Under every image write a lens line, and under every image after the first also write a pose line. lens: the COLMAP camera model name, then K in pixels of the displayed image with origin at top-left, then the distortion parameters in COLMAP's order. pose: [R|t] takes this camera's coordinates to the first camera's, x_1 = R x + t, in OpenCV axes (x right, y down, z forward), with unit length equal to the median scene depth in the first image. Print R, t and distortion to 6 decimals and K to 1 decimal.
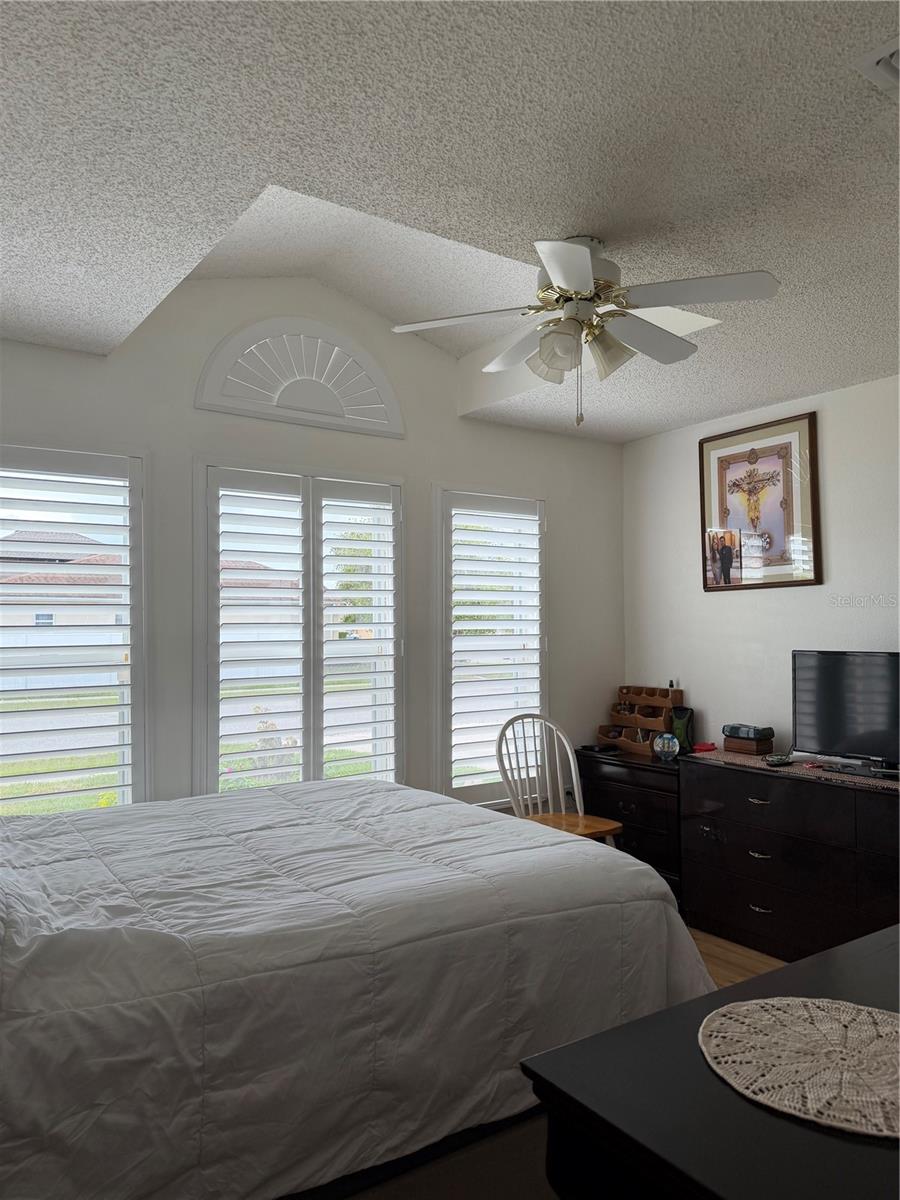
lens RADIAL K [[831.4, 0, 450.0], [0, 831.4, 600.0], [0, 0, 1]] dist [0.122270, -0.156046]
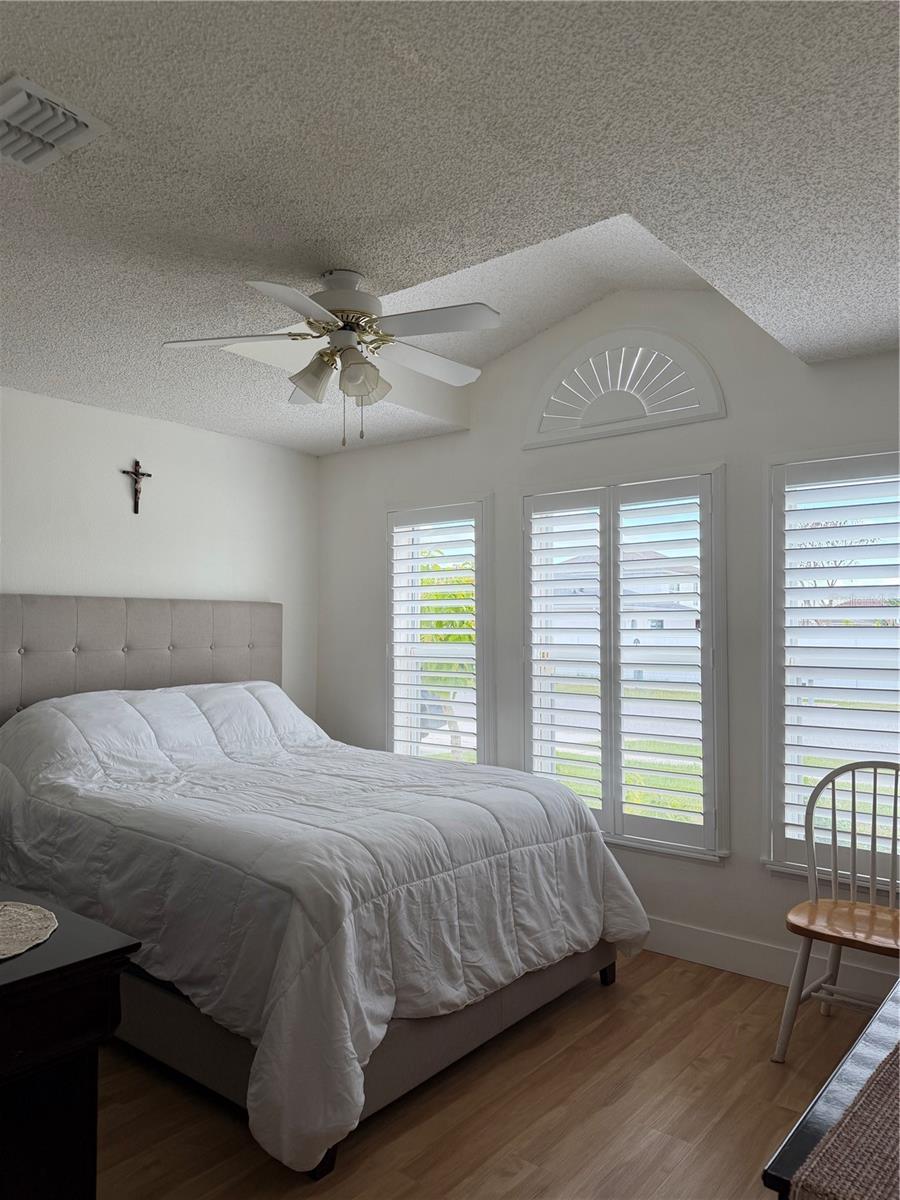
lens RADIAL K [[831.4, 0, 450.0], [0, 831.4, 600.0], [0, 0, 1]] dist [0.122270, -0.156046]
pose [[0.292340, -0.025603, -0.955972, 0.766239], [0.024323, 0.999517, -0.019331, 0.007319], [0.956005, -0.017601, 0.292821, 0.511248]]
